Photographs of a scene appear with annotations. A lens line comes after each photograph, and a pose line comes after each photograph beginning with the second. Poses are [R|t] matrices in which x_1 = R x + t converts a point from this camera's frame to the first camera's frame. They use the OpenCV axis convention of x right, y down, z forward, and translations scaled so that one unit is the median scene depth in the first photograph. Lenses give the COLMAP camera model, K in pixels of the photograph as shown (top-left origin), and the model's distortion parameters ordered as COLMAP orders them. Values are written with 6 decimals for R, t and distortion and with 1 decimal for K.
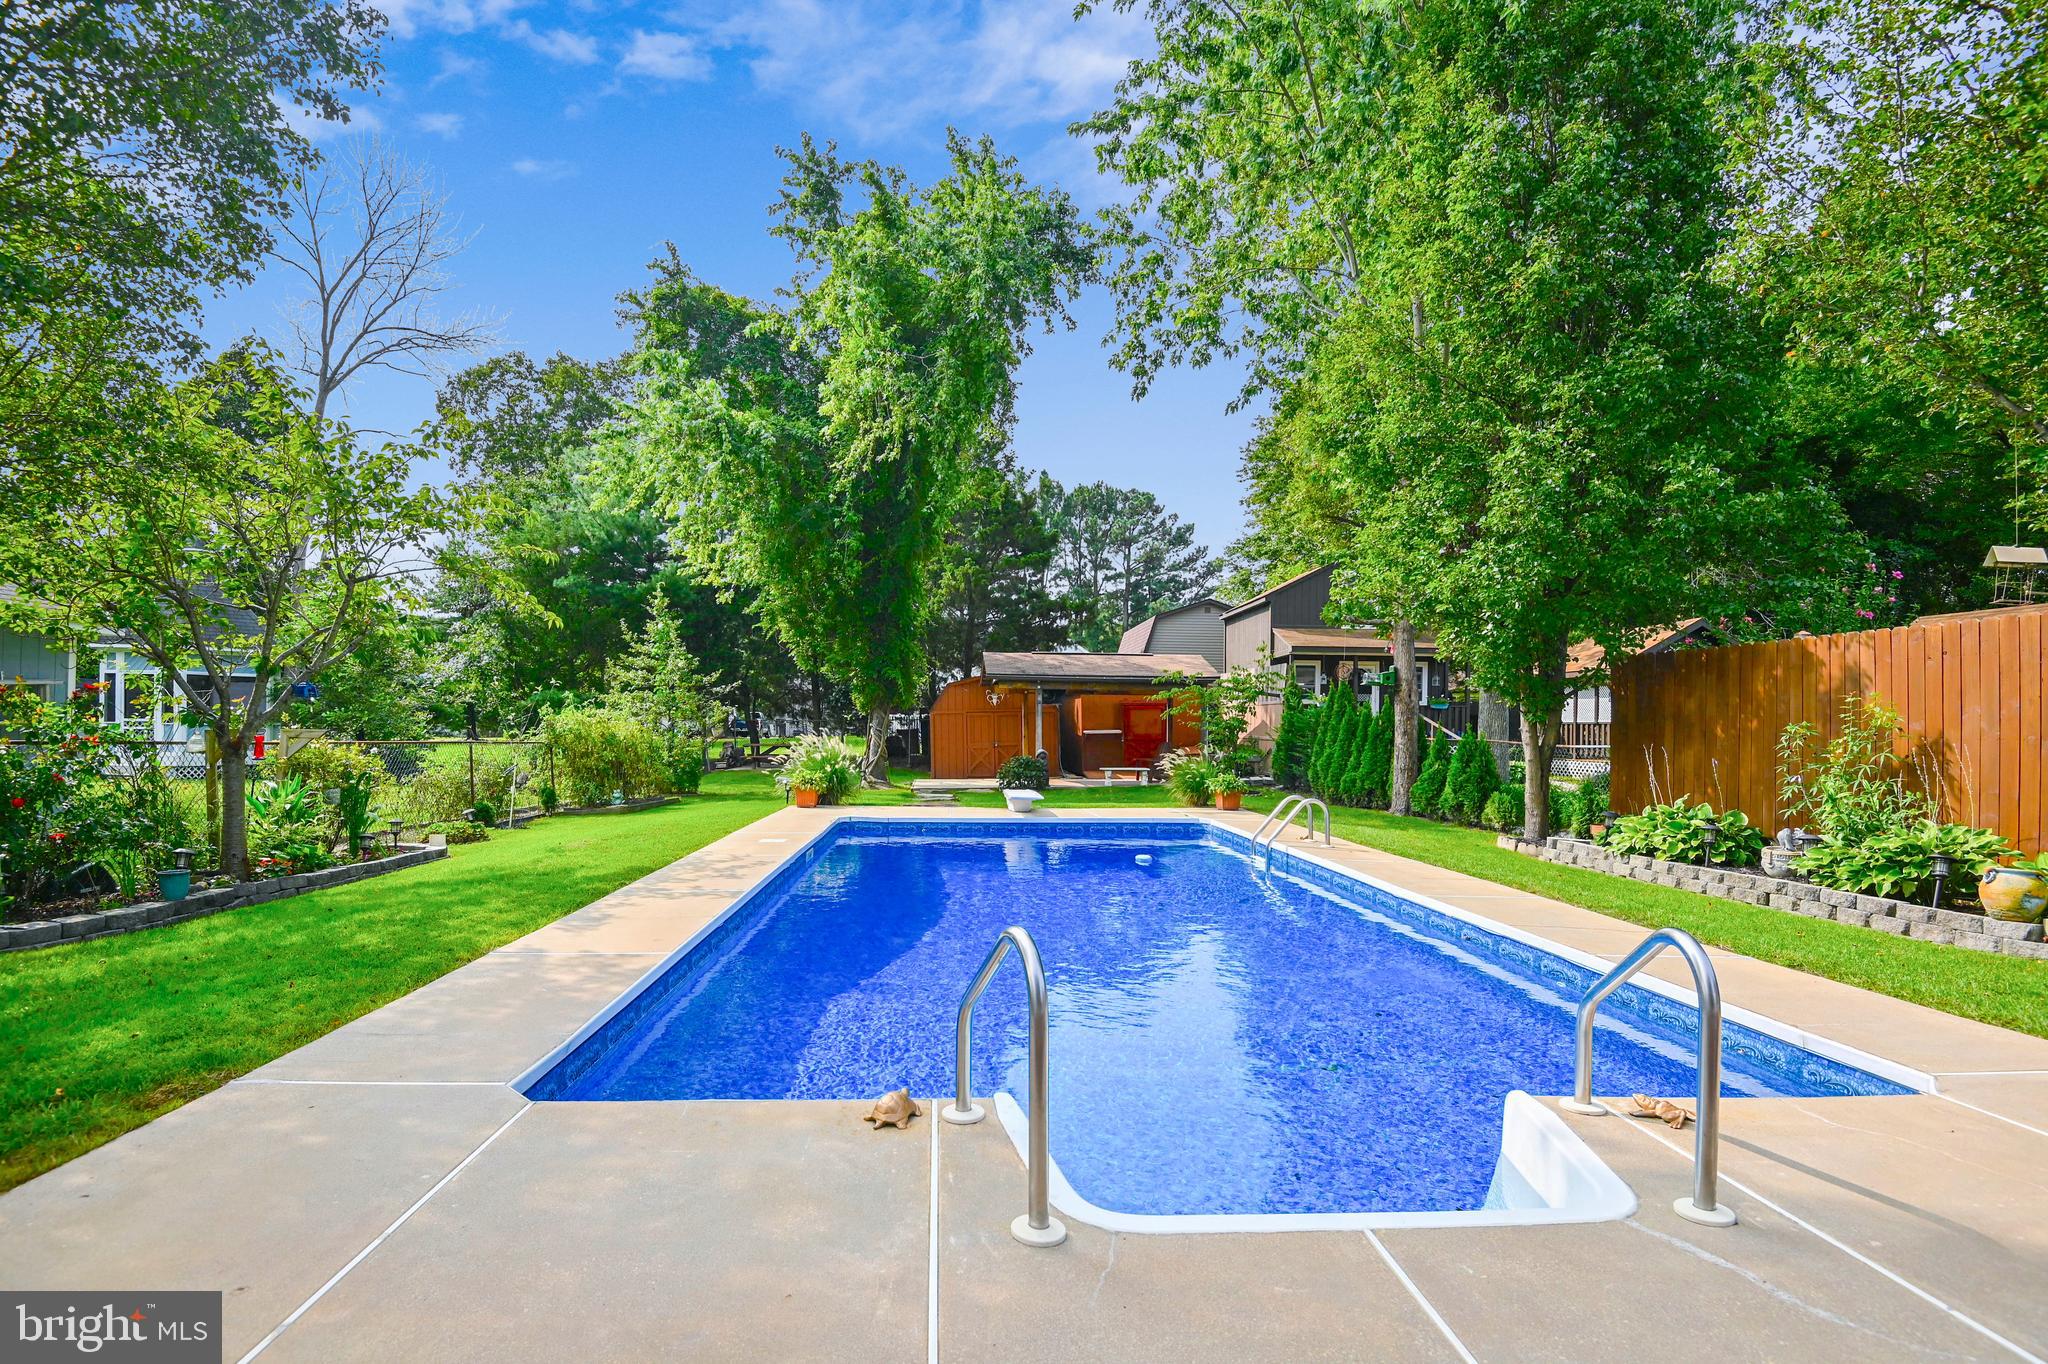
lens RADIAL K [[968.4, 0, 1027.7], [0, 968.4, 709.0], [0, 0, 1]] dist [-0.000555, 0.000008]
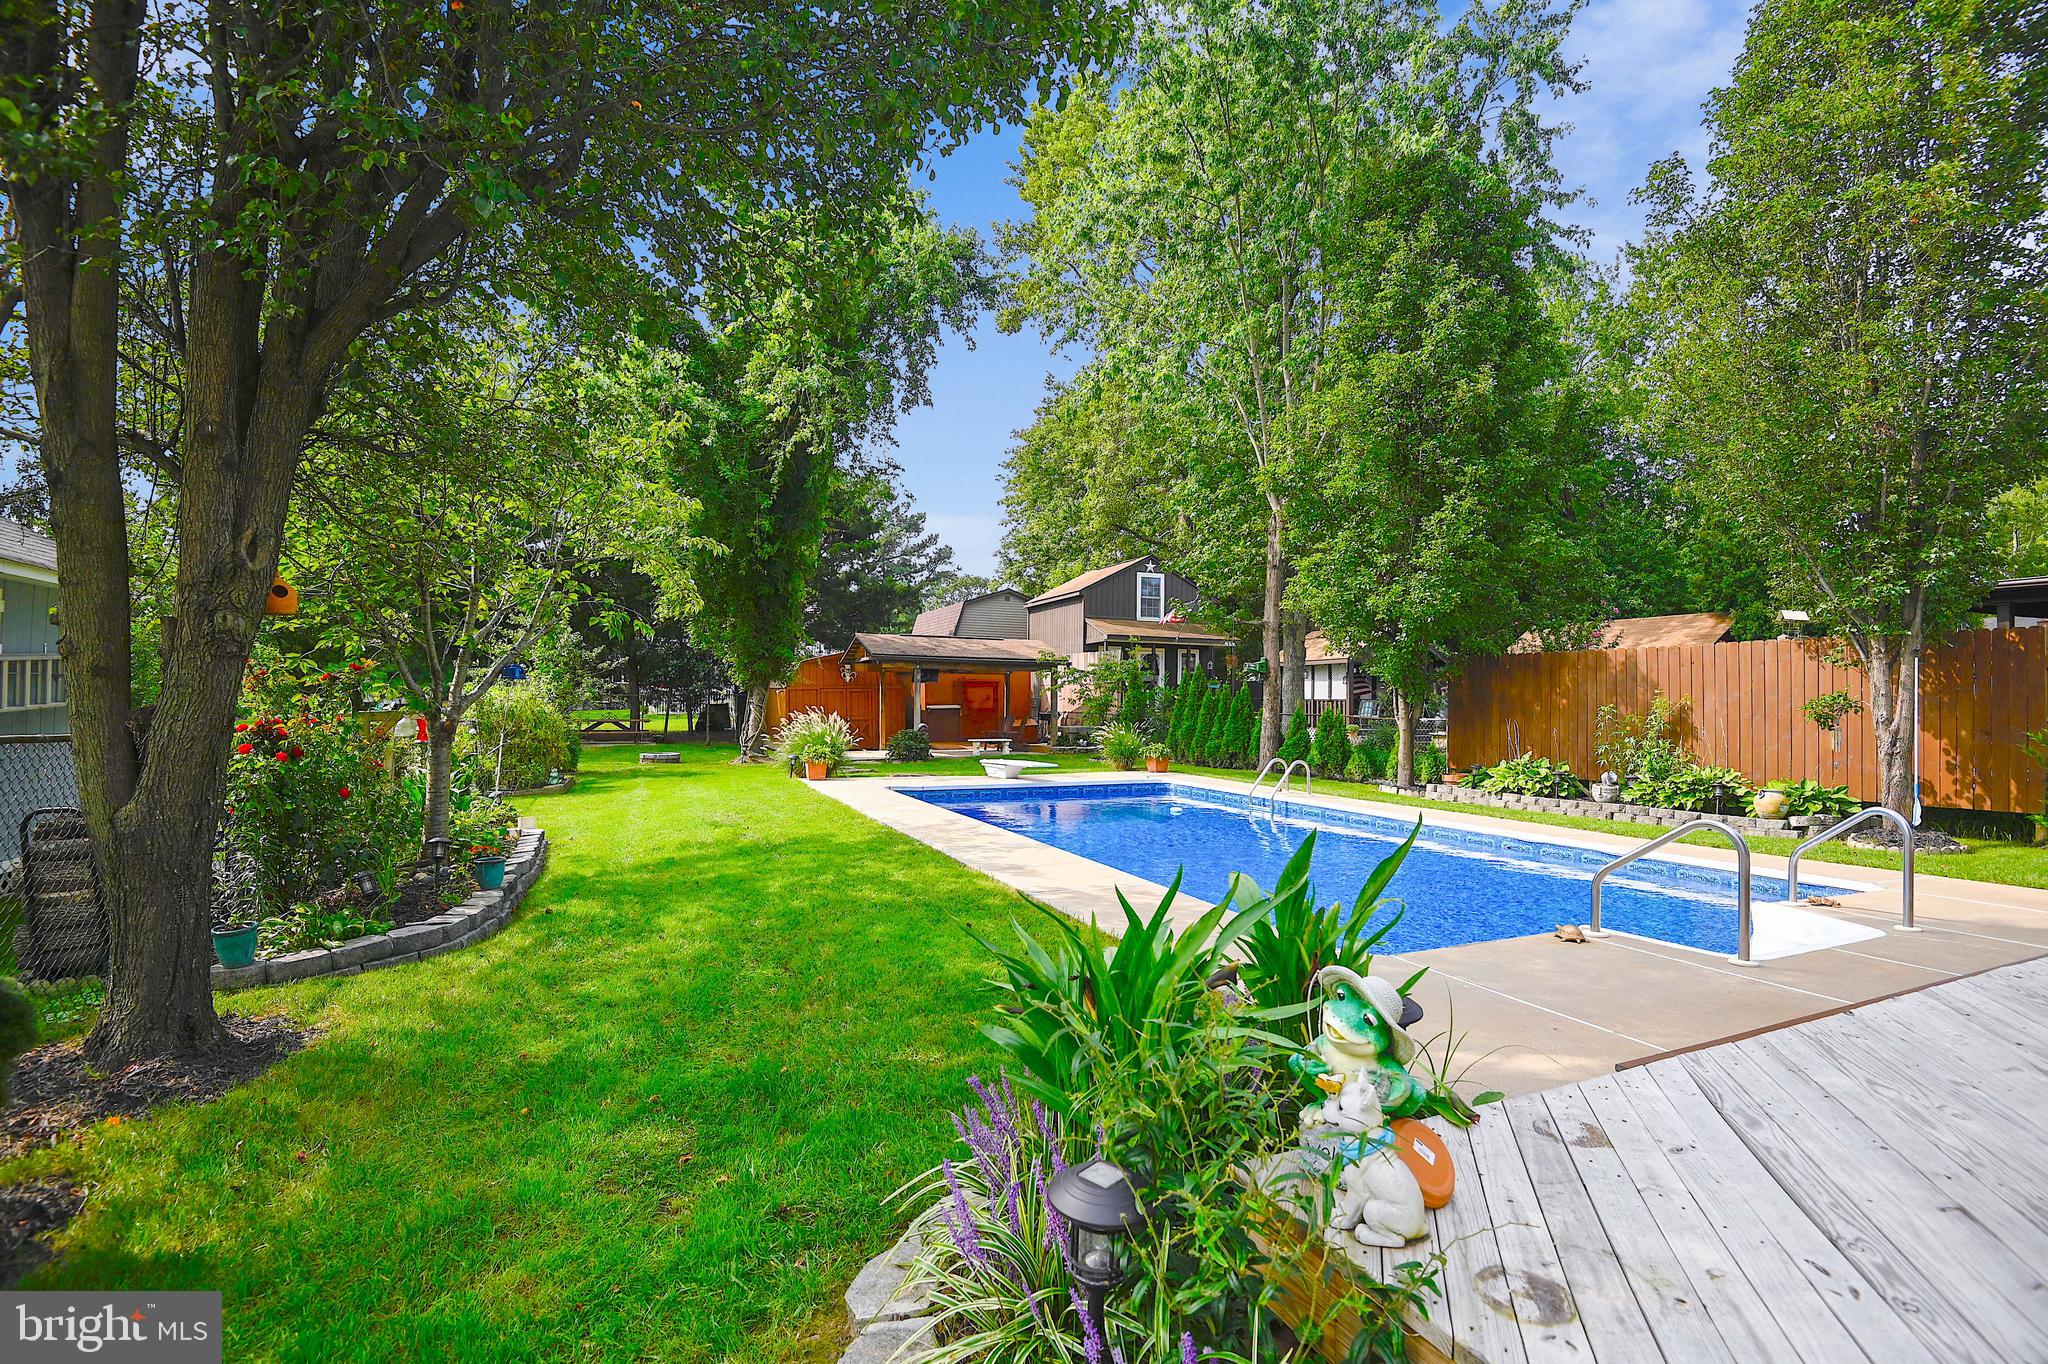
lens RADIAL K [[917.2, 0, 1025.4], [0, 917.2, 706.7], [0, 0, 1]] dist [-0.001279, -0.000199]
pose [[0.940912, -0.002635, 0.338640, -0.222446], [-0.006603, 0.999637, 0.026122, -0.005481], [-0.338586, -0.026814, 0.940553, -0.027449]]
